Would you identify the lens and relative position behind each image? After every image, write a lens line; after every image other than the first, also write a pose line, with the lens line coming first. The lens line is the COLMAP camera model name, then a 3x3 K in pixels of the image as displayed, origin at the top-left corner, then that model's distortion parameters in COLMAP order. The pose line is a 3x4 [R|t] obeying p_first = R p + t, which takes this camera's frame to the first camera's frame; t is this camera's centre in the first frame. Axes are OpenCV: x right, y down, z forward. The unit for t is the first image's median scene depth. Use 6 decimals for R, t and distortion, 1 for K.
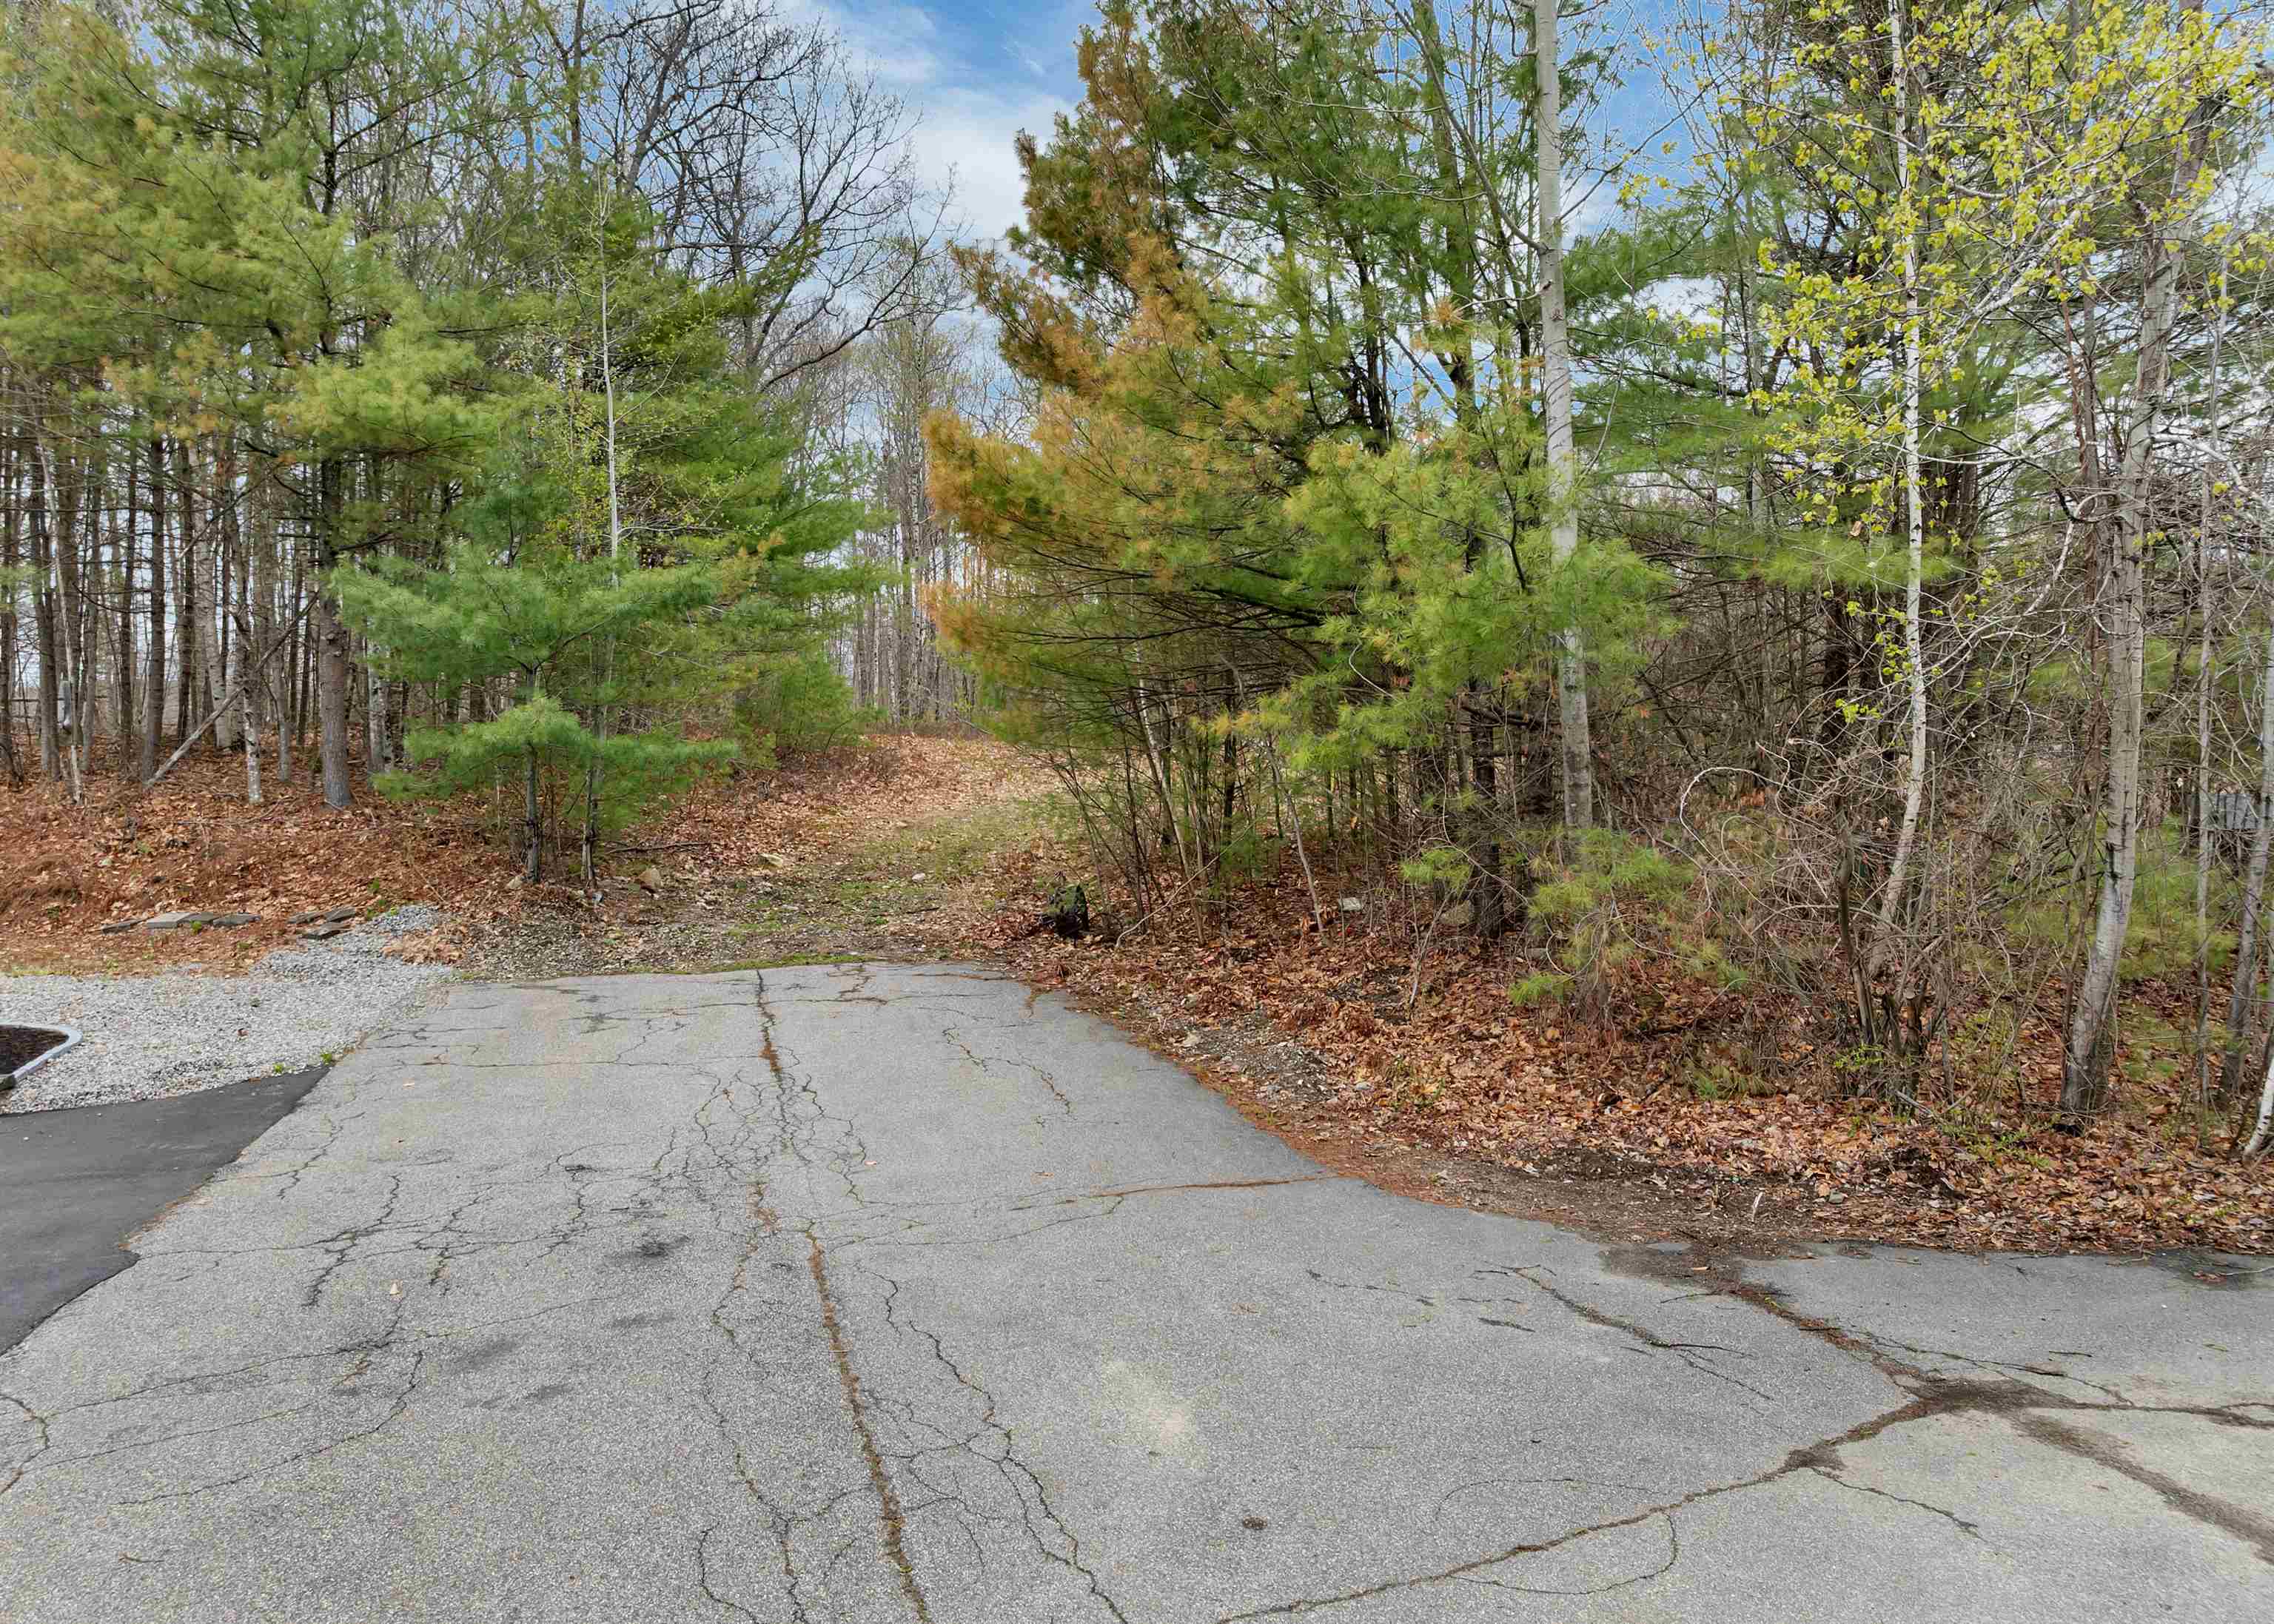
lens RADIAL K [[1628.4, 0, 1143.5], [0, 1628.4, 784.9], [0, 0, 1]] dist [-0.036127, -0.006742]
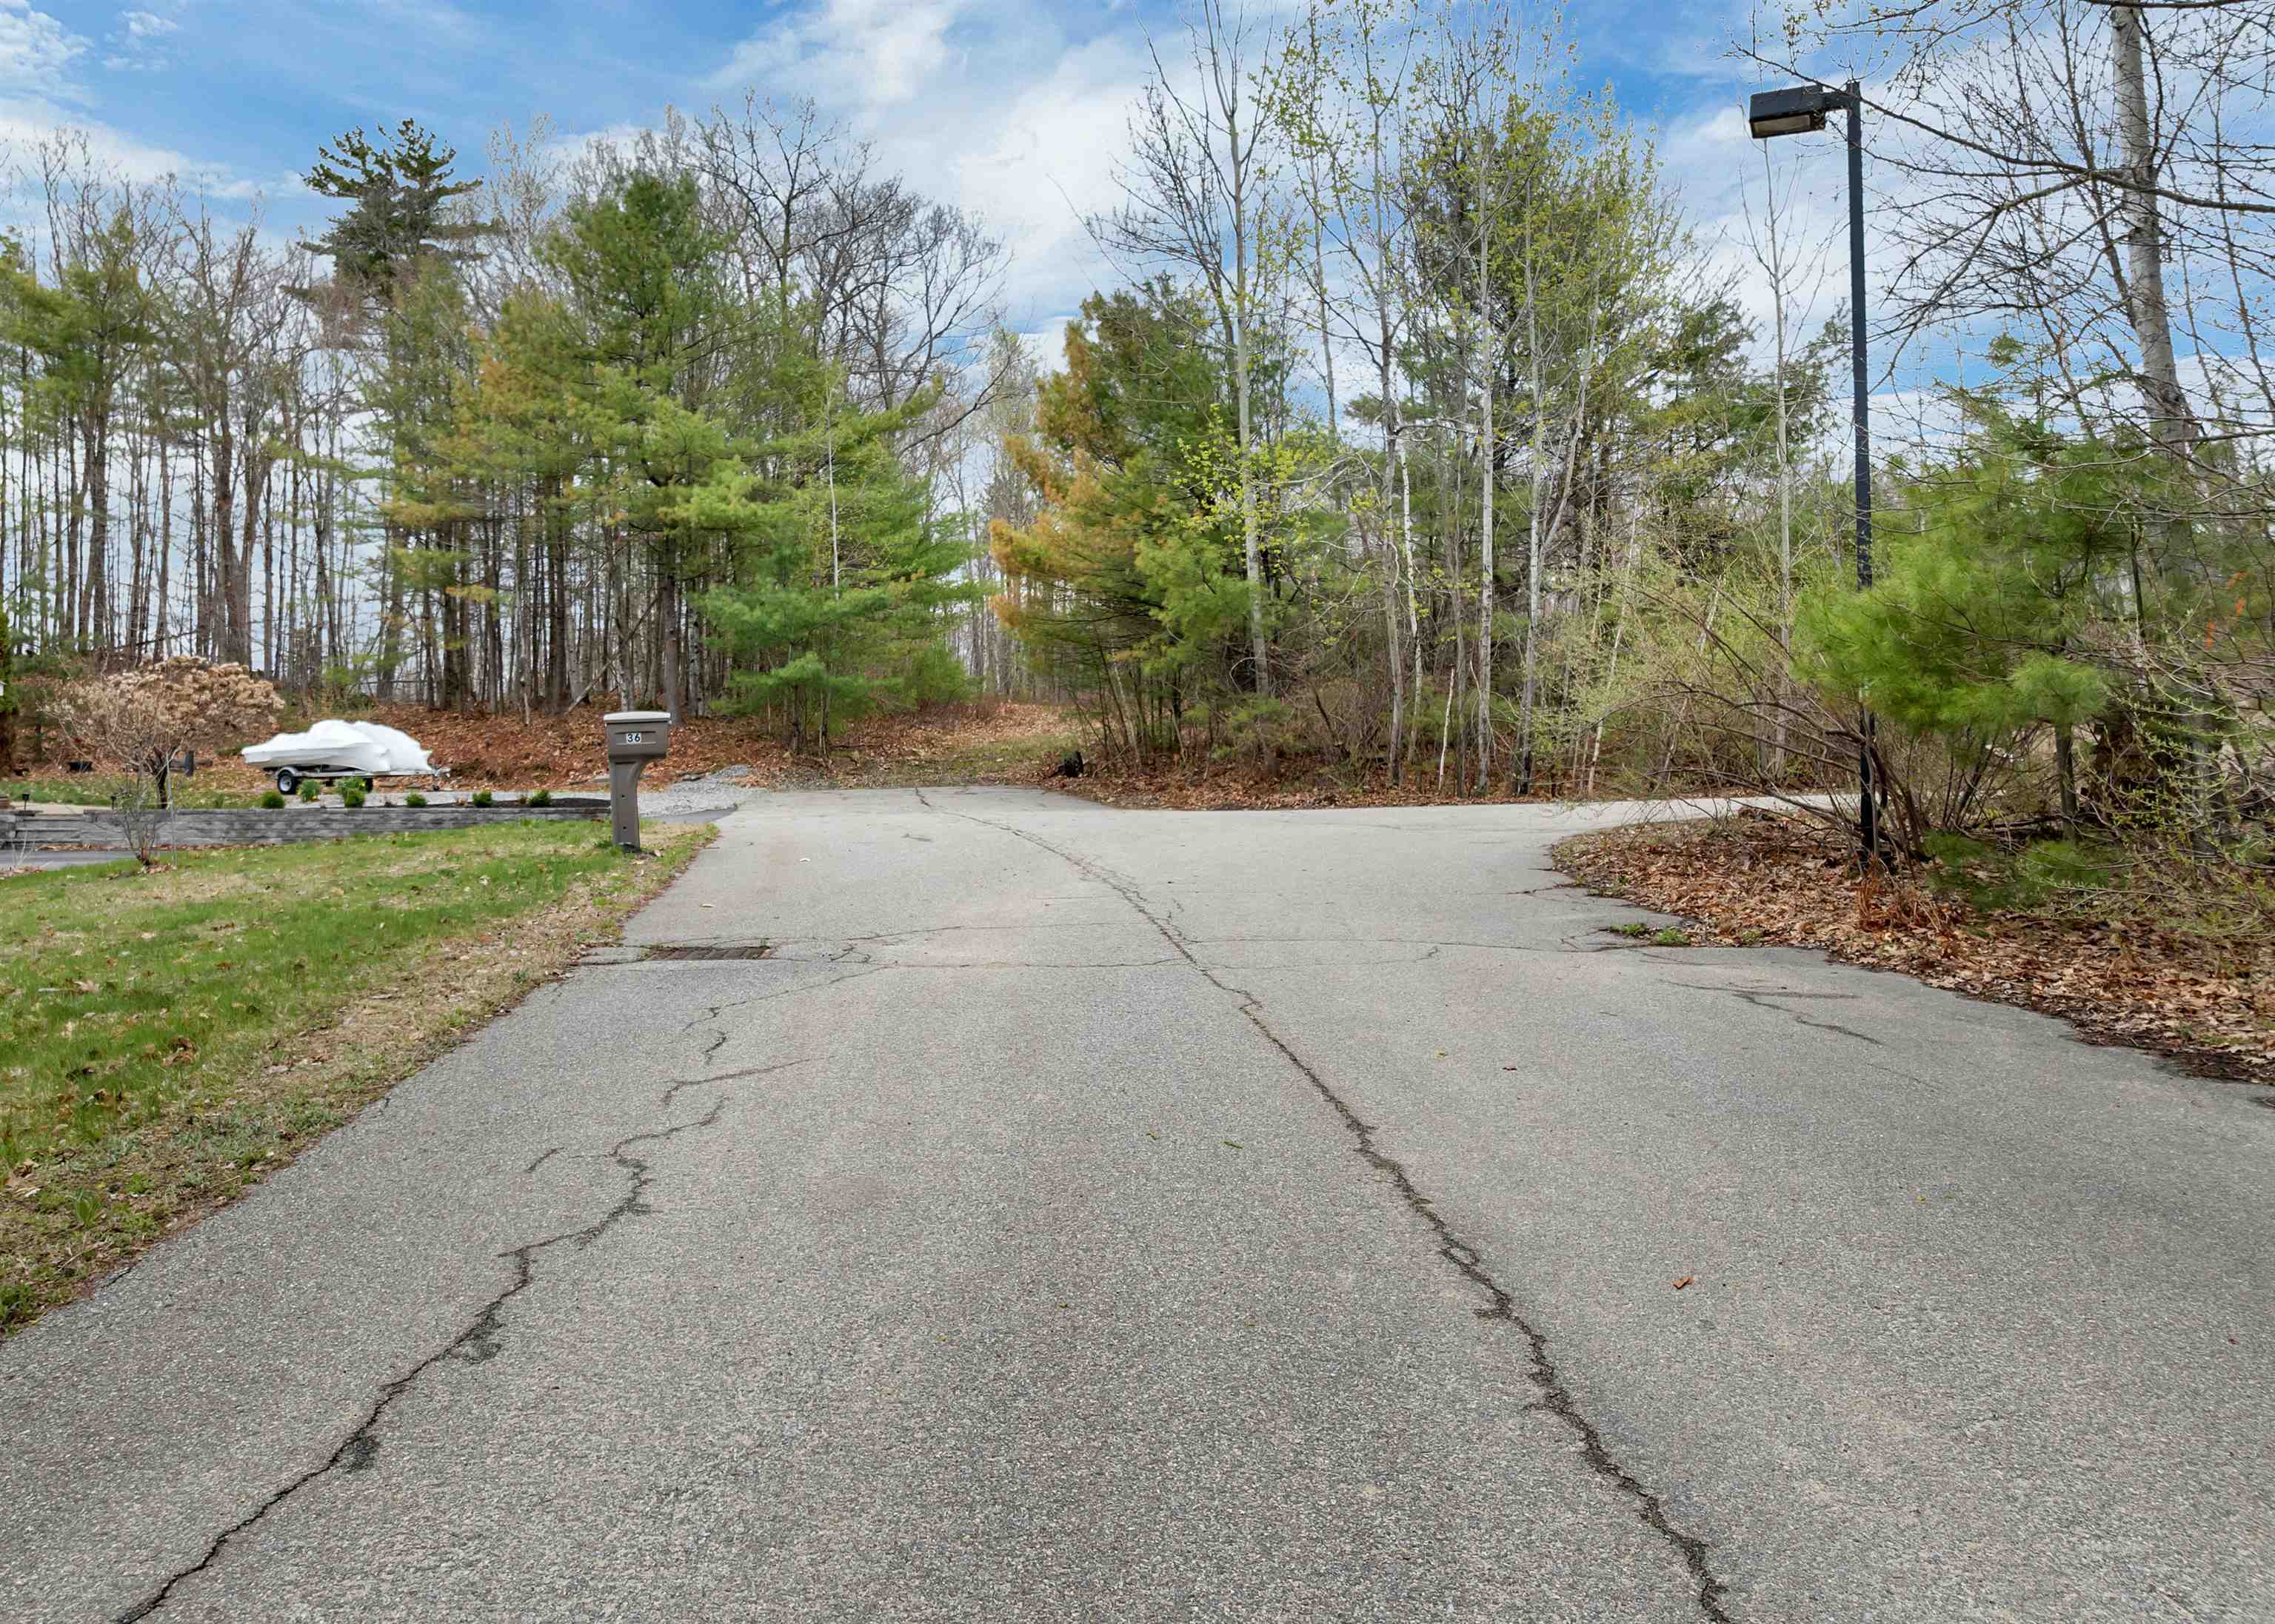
lens RADIAL K [[1629.0, 0, 1151.4], [0, 1629.0, 782.4], [0, 0, 1]] dist [-0.045638, -0.002699]
pose [[0.997585, -0.007172, -0.069091, 0.179667], [0.006961, 0.999970, -0.003298, 0.105672], [0.069113, 0.002809, 0.997605, -0.915538]]
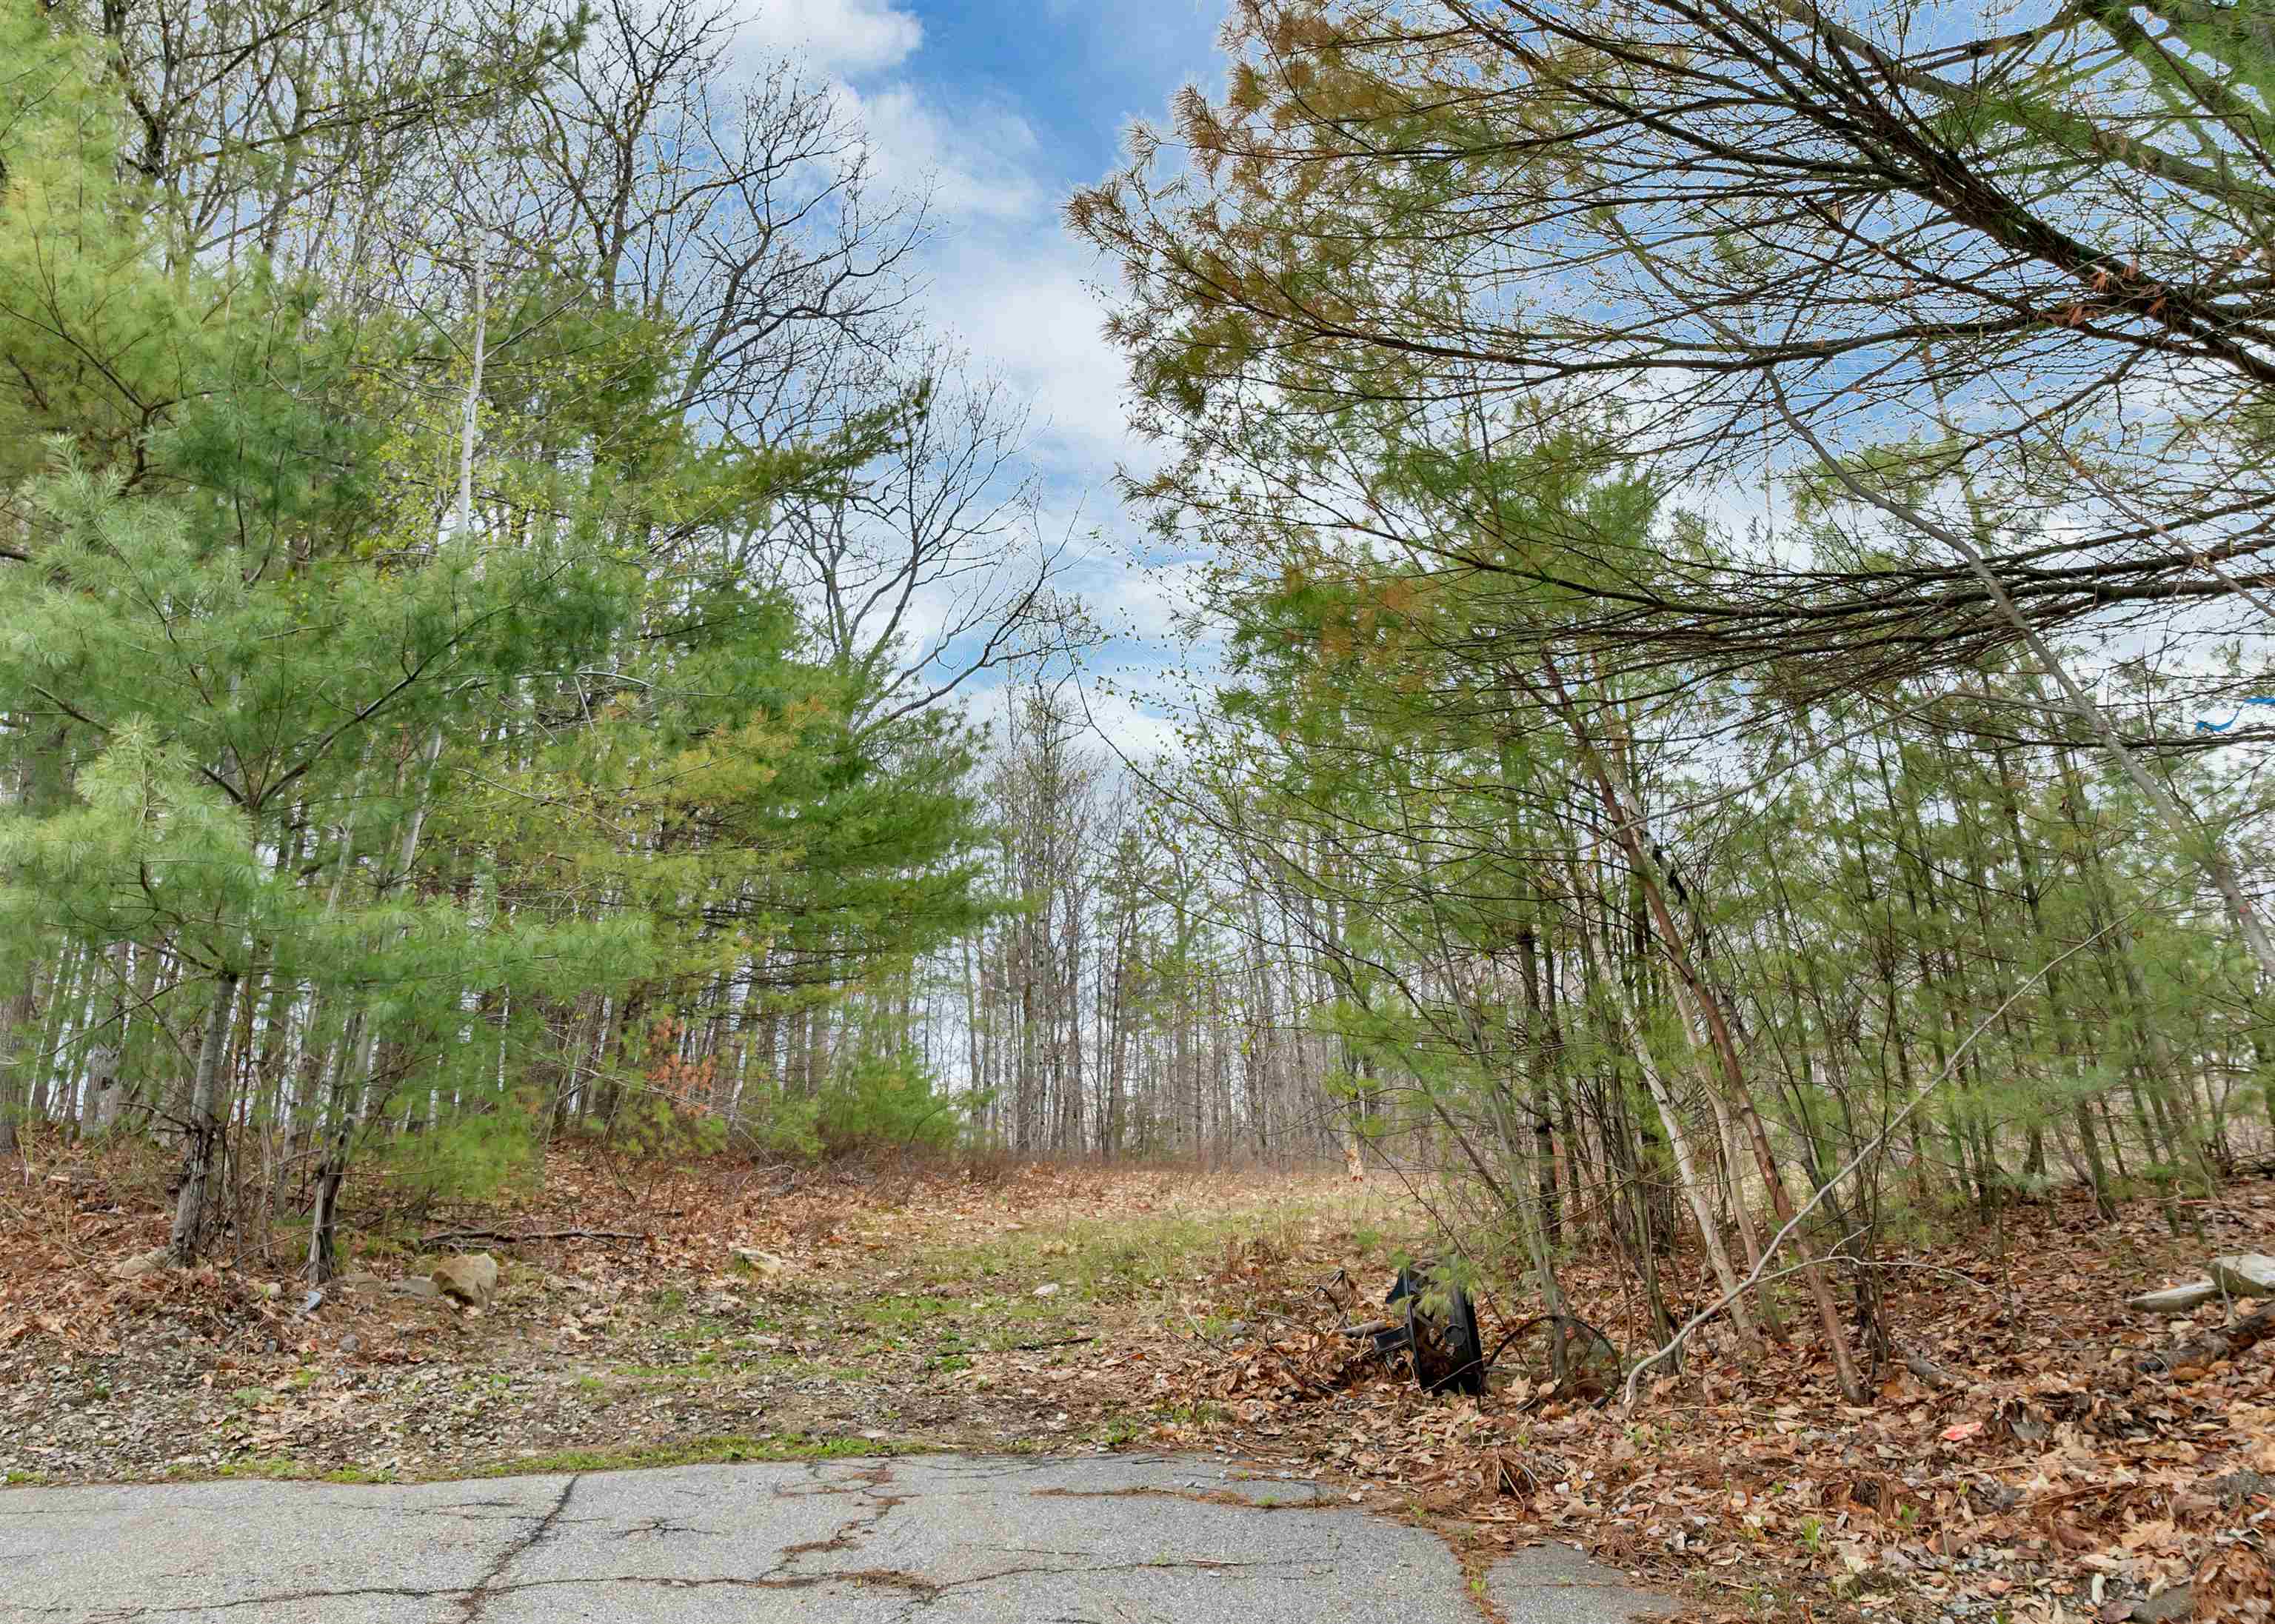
lens RADIAL K [[1629.0, 0, 1151.4], [0, 1629.0, 782.4], [0, 0, 1]] dist [-0.045638, -0.002699]
pose [[0.997484, -0.028388, -0.064955, -0.084352], [0.006972, 0.951158, -0.308627, 0.073587], [0.070544, 0.307398, 0.948963, 0.589198]]
